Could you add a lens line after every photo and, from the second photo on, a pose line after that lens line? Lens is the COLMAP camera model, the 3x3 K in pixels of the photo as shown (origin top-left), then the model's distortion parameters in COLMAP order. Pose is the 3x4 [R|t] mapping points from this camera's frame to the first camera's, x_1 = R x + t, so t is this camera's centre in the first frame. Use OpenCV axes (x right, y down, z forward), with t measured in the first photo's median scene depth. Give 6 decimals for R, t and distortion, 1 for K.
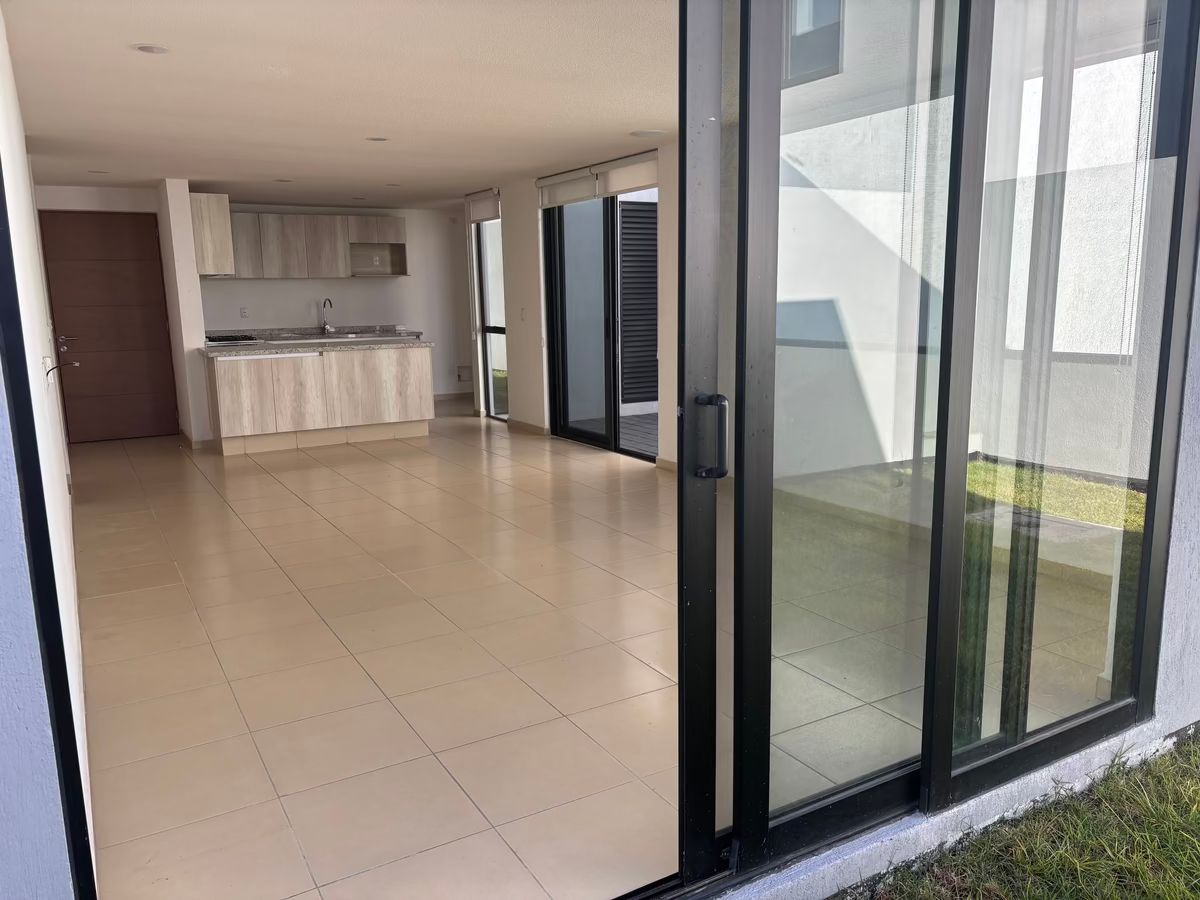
lens RADIAL K [[916.2, 0, 598.6], [0, 916.2, 453.6], [0, 0, 1]] dist [0.040433, -0.002618]
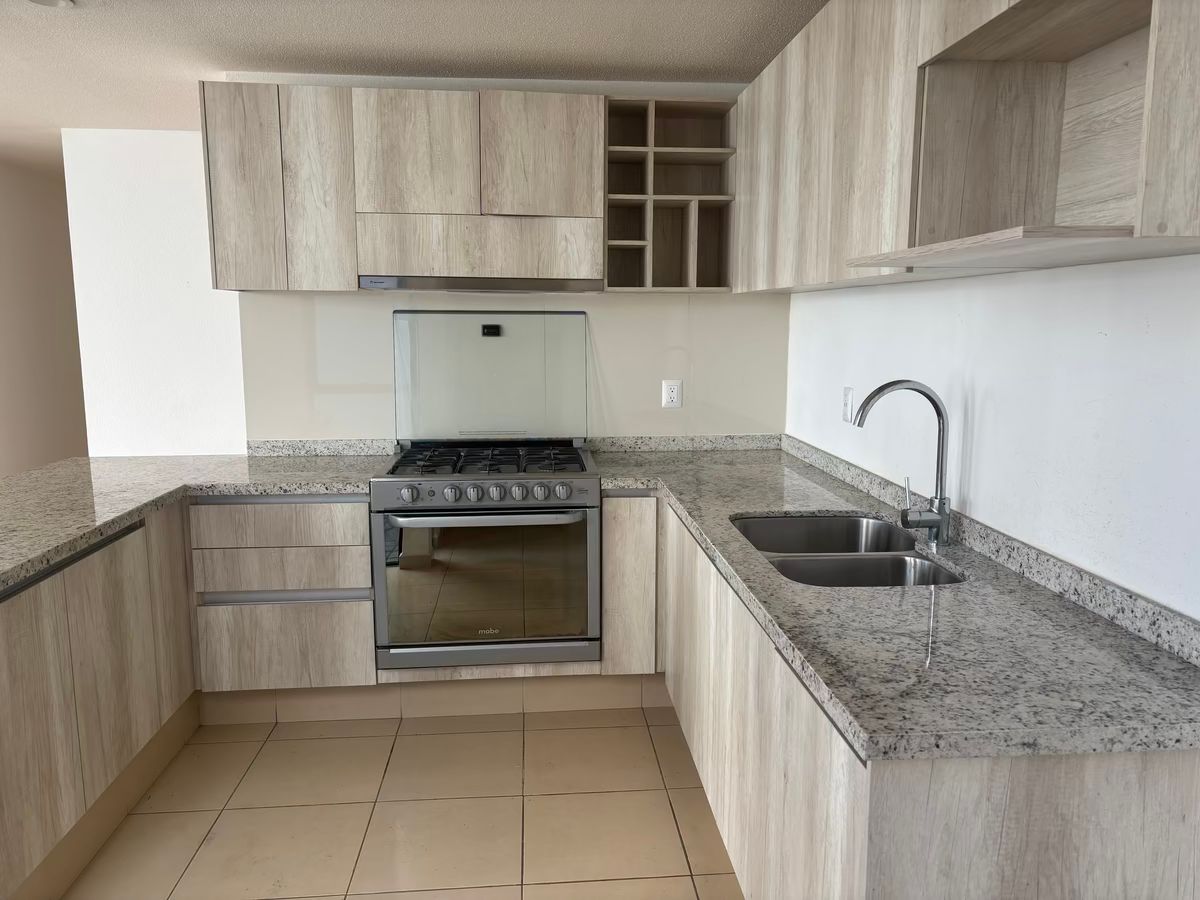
lens RADIAL K [[916.2, 0, 598.6], [0, 916.2, 453.6], [0, 0, 1]] dist [0.040433, -0.002618]
pose [[-0.432981, 0.153510, -0.888235, -0.104125], [-0.151082, 0.959094, 0.239403, -0.238204], [0.888652, 0.237853, -0.392077, 1.276340]]
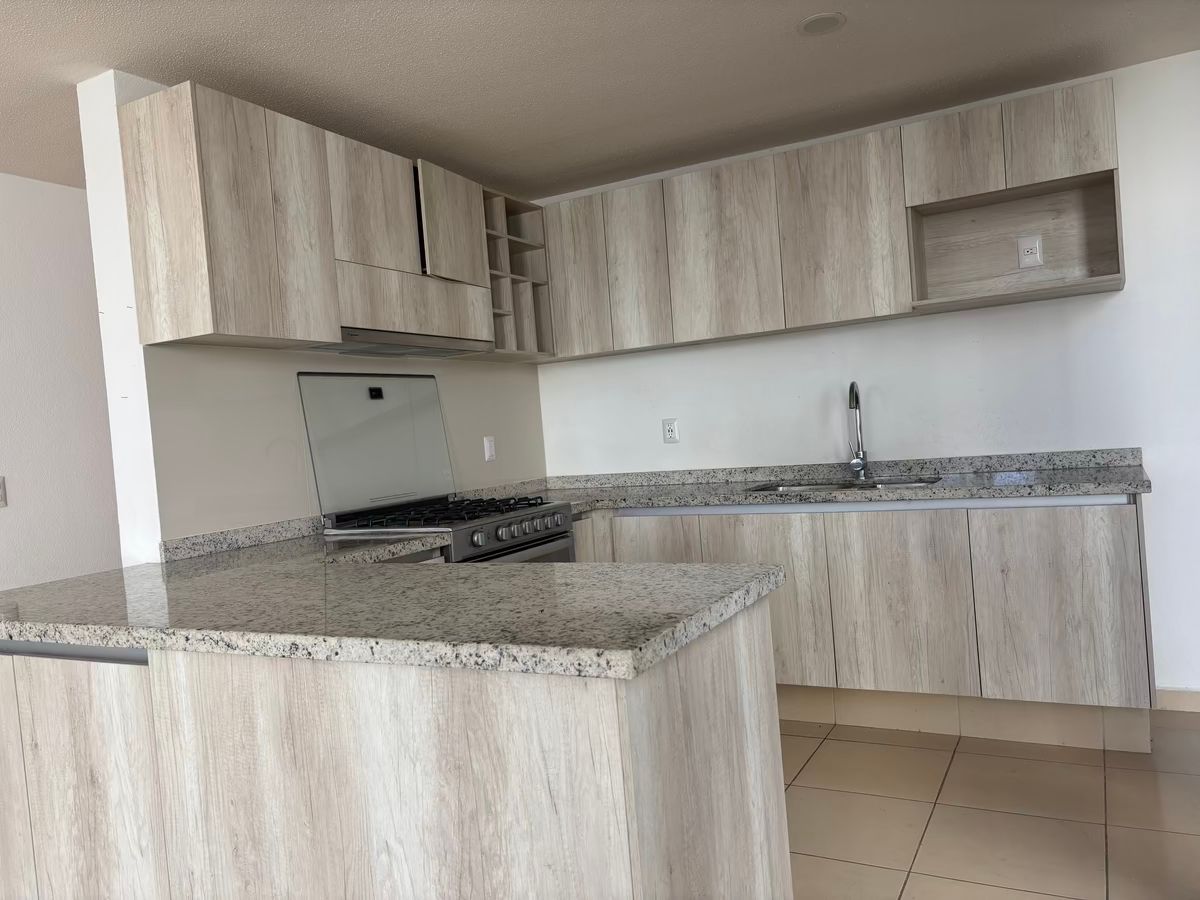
lens RADIAL K [[916.2, 0, 598.6], [0, 916.2, 453.6], [0, 0, 1]] dist [0.040433, -0.002618]
pose [[0.519738, 0.003493, -0.854318, -0.061860], [-0.083744, 0.995384, -0.046877, -0.146160], [0.850211, 0.095908, 0.517632, 0.926952]]
